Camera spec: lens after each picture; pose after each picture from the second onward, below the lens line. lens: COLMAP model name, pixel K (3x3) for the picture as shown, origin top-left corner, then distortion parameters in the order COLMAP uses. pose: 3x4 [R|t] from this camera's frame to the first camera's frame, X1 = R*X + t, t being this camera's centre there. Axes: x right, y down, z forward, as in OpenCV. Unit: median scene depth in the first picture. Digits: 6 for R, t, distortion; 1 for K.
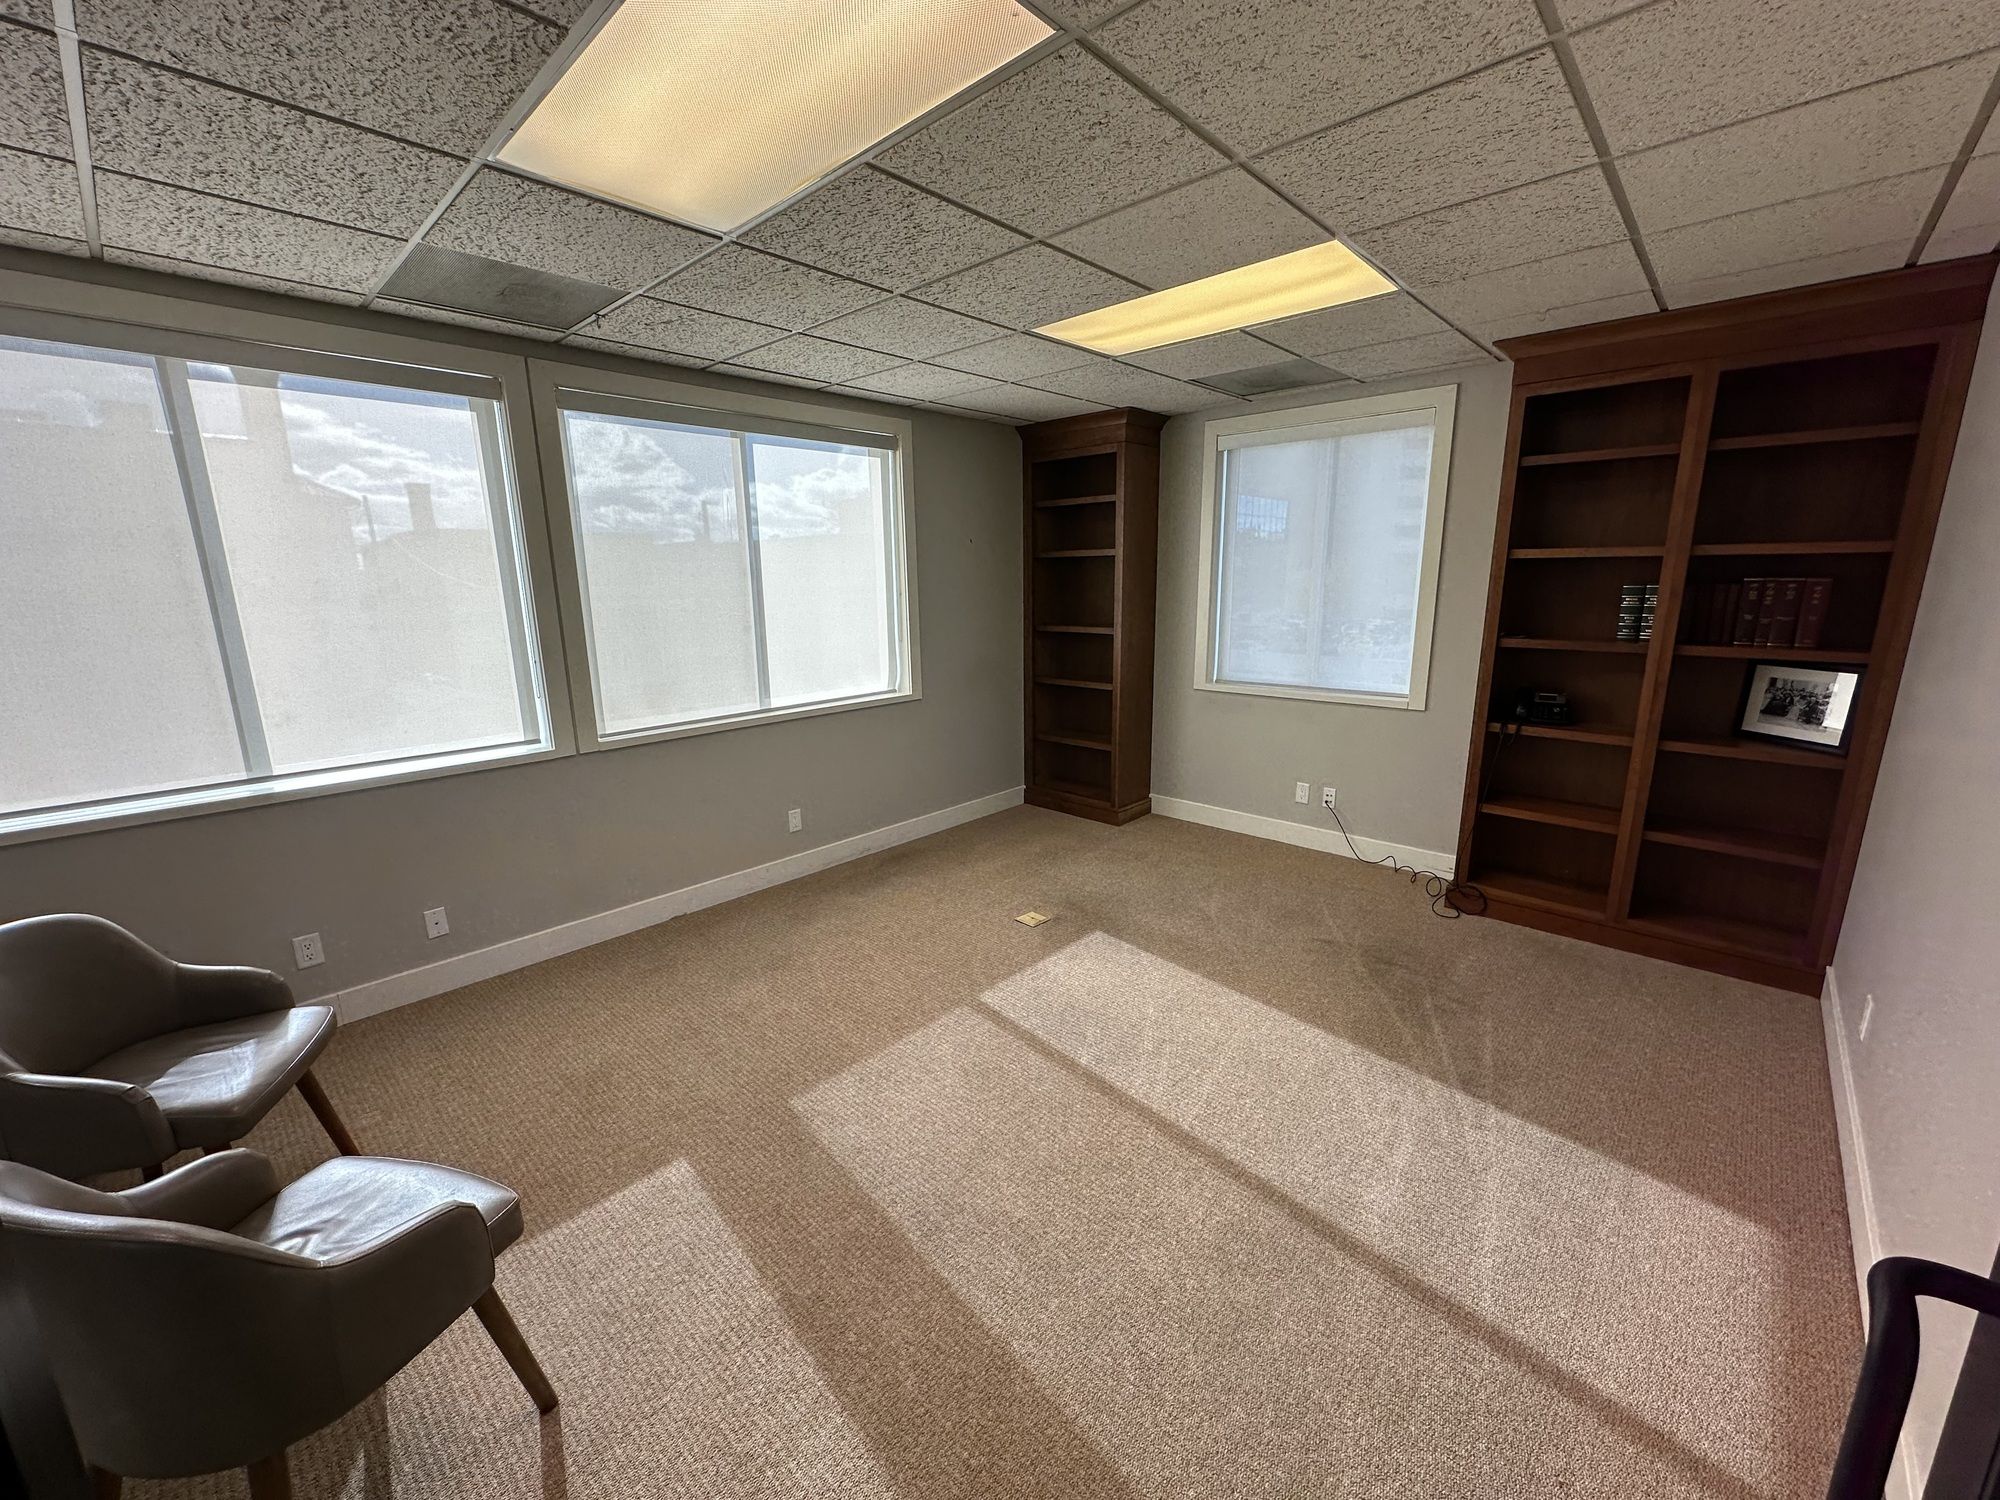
lens RADIAL K [[793.7, 0, 1002.4], [0, 793.7, 747.9], [0, 0, 1]] dist [-0.007386, 0.000373]
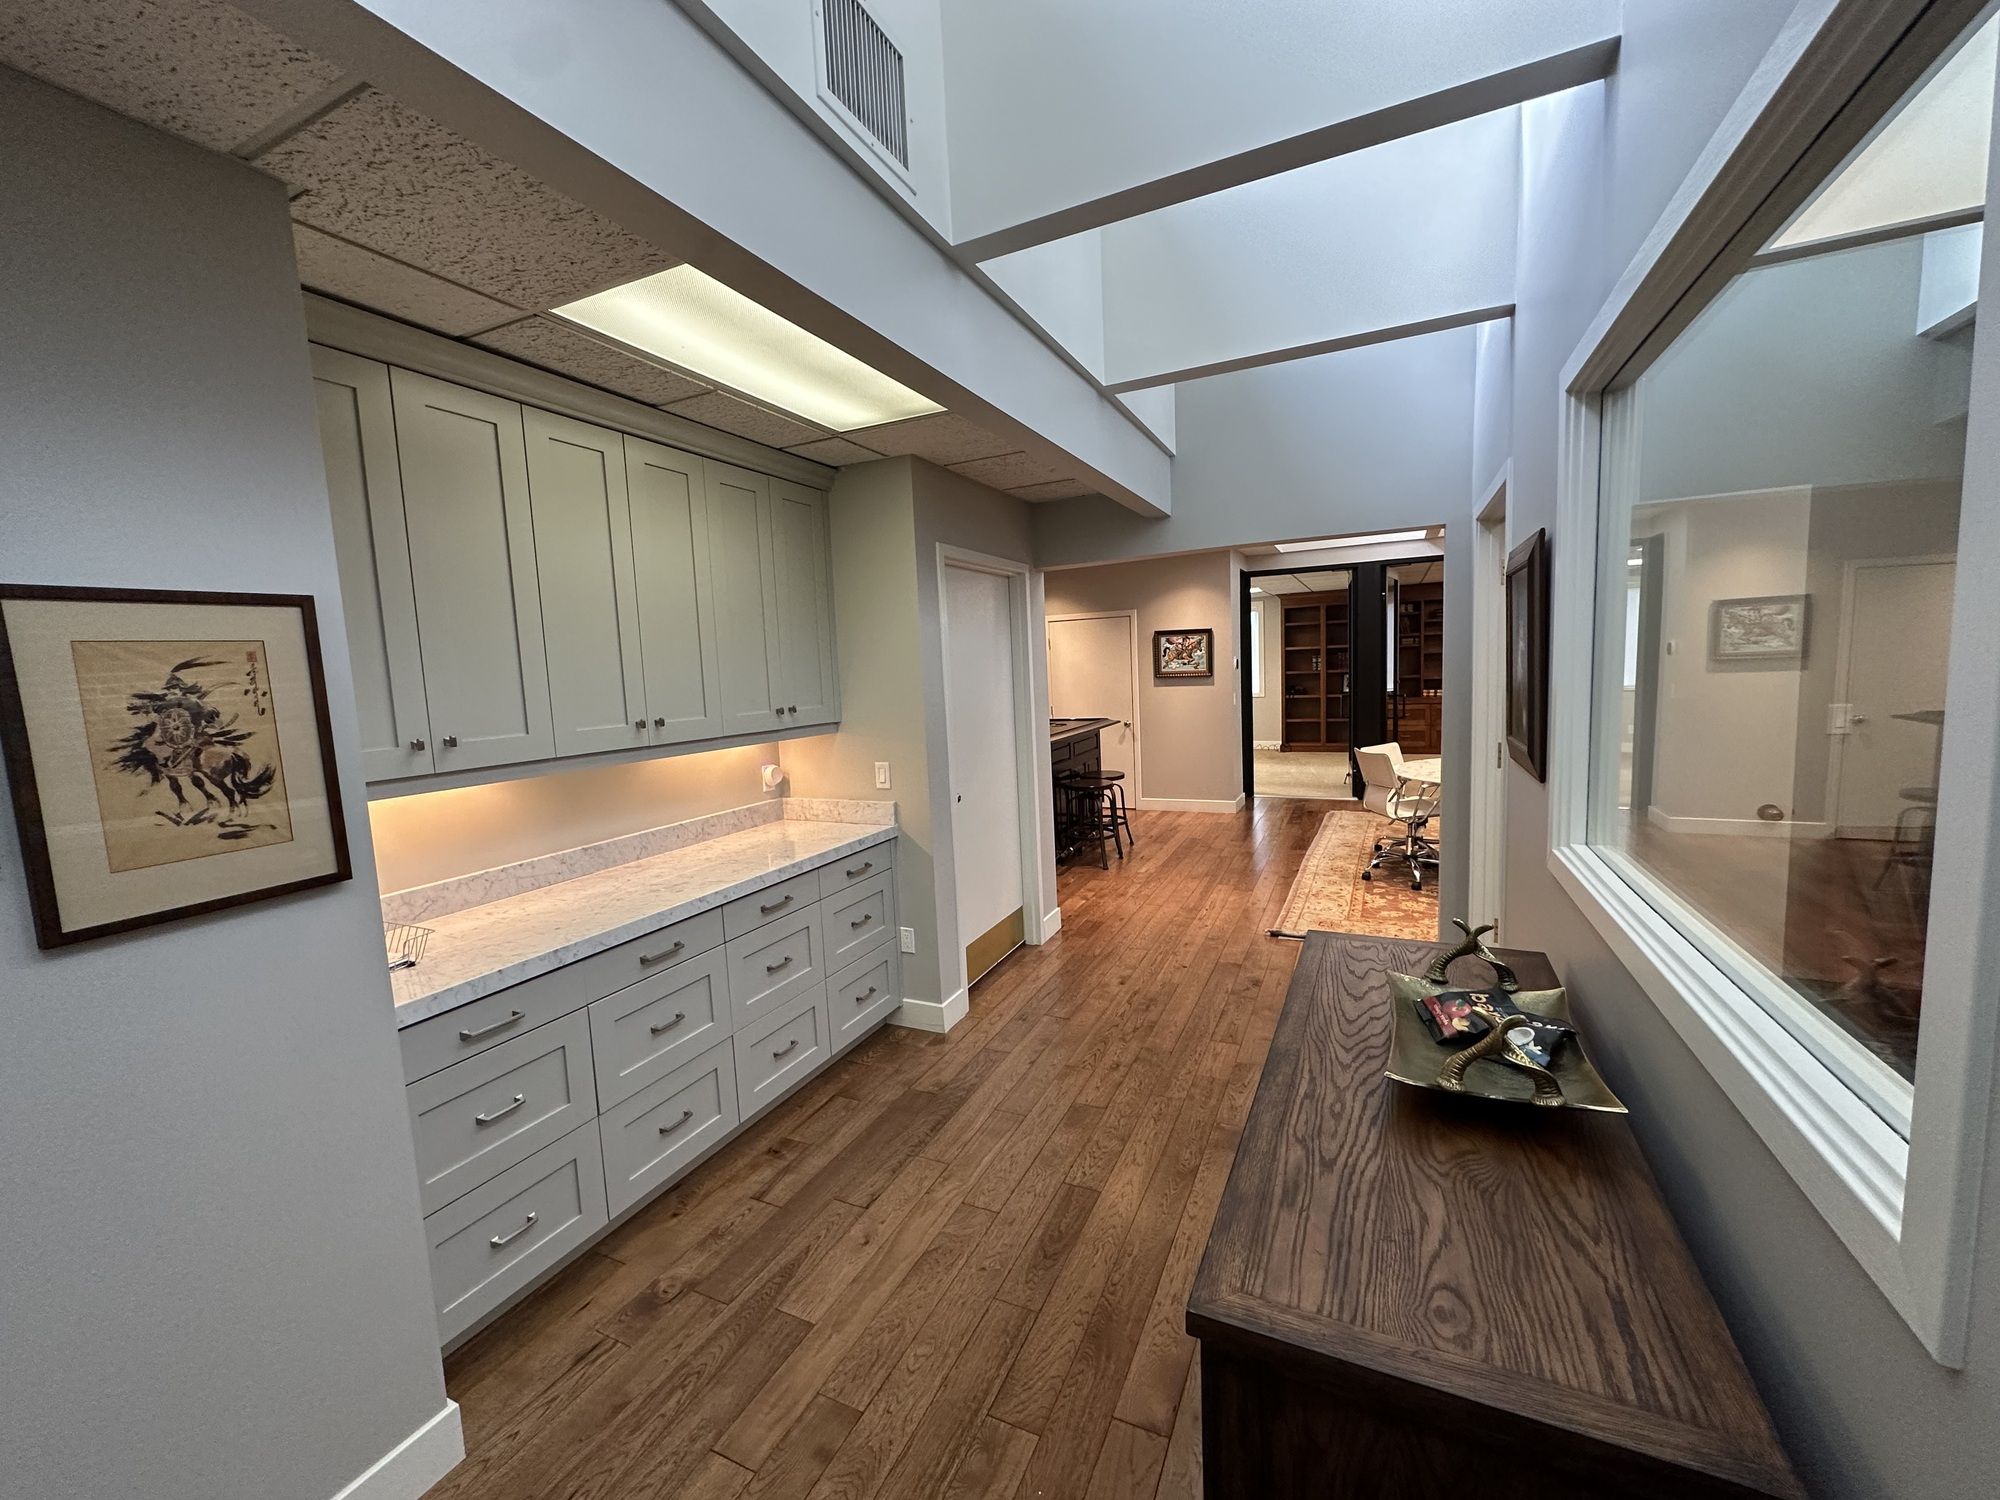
lens RADIAL K [[793.7, 0, 998.9], [0, 793.7, 753.8], [0, 0, 1]] dist [-0.007386, 0.000373]
pose [[0.951609, -0.068627, 0.299551, -1.870154], [0.102638, 0.989750, -0.099305, 0.494522], [-0.289665, 0.125244, 0.948898, -2.175595]]
